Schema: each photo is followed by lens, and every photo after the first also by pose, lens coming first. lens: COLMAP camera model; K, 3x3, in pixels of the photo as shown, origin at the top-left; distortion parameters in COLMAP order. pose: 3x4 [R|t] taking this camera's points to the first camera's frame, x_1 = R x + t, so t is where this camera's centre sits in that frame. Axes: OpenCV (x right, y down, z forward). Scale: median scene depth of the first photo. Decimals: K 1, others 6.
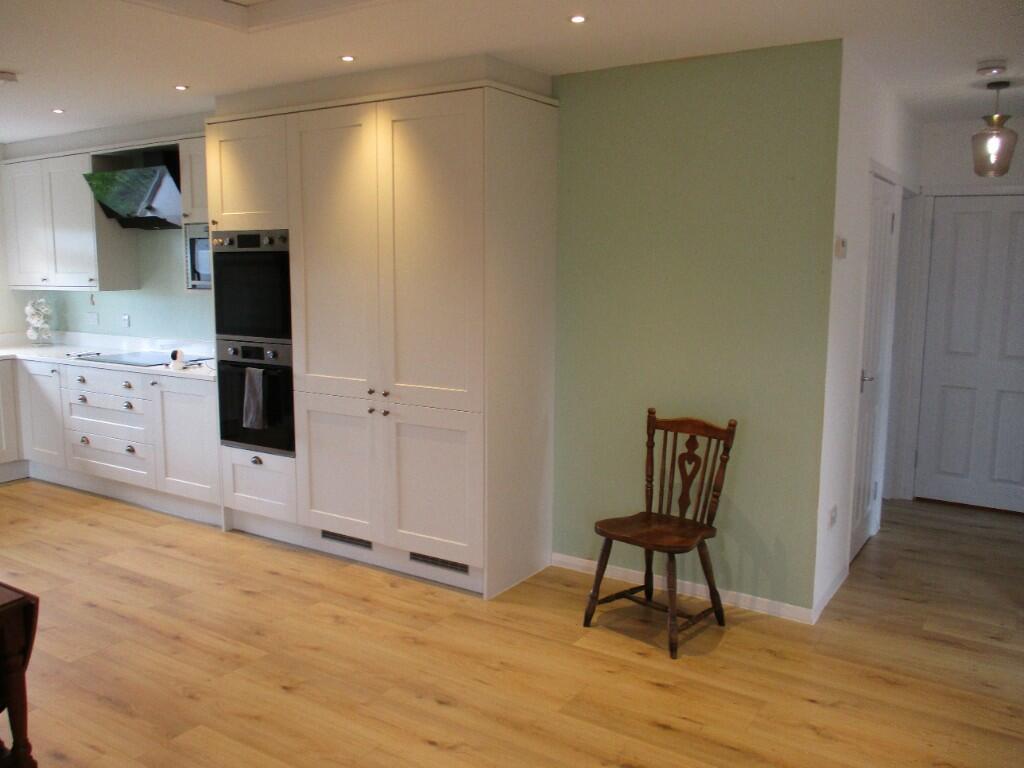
lens RADIAL K [[860.9, 0, 508.1], [0, 860.9, 374.1], [0, 0, 1]] dist [0.000019, -0.008087]
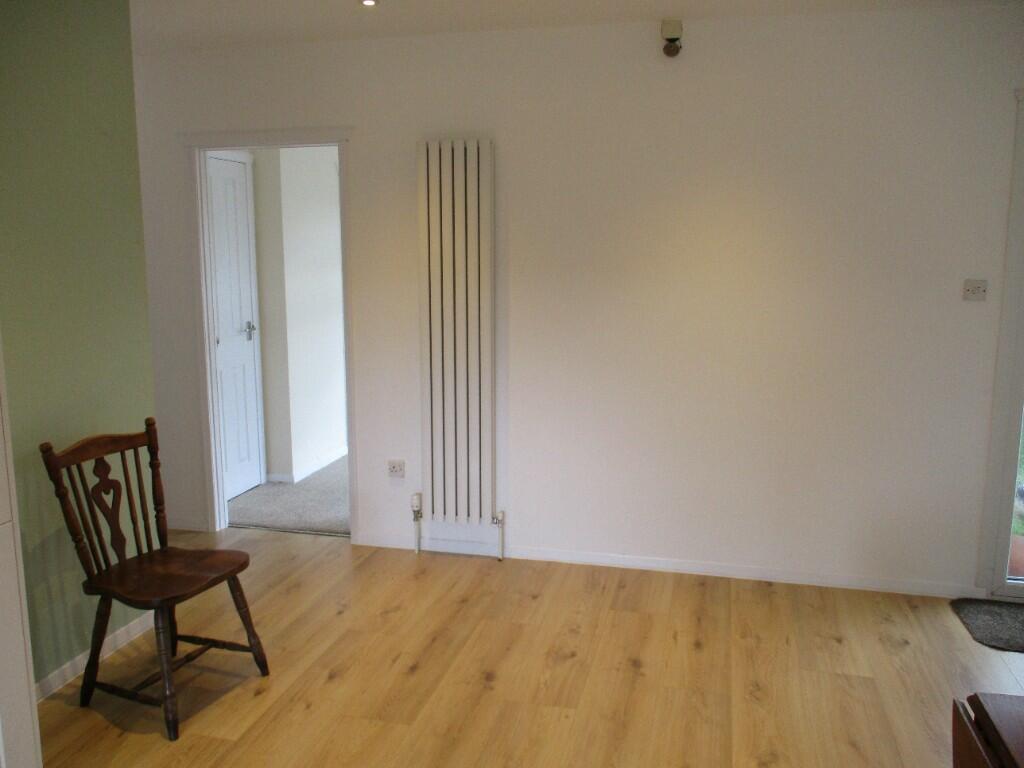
lens RADIAL K [[859.2, 0, 515.9], [0, 859.2, 368.7], [0, 0, 1]] dist [-0.027070, 0.010828]
pose [[-0.335435, -0.137391, 0.931991, -0.542103], [0.127236, 0.973636, 0.189325, -0.092000], [-0.933431, 0.182089, -0.309111, 0.779708]]
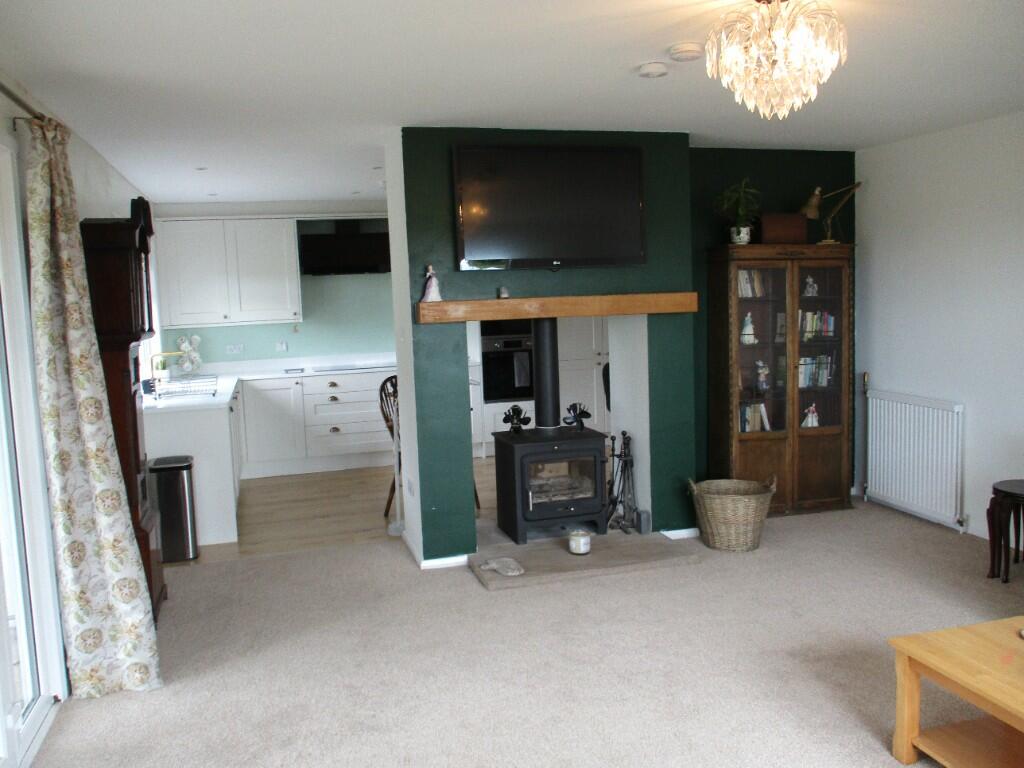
lens RADIAL K [[859.2, 0, 515.9], [0, 859.2, 368.7], [0, 0, 1]] dist [-0.027070, 0.010828]
pose [[0.649853, -0.091342, 0.754551, -1.755907], [0.135512, 0.990770, 0.003228, 0.021532], [-0.747882, 0.100153, 0.656233, -0.153074]]
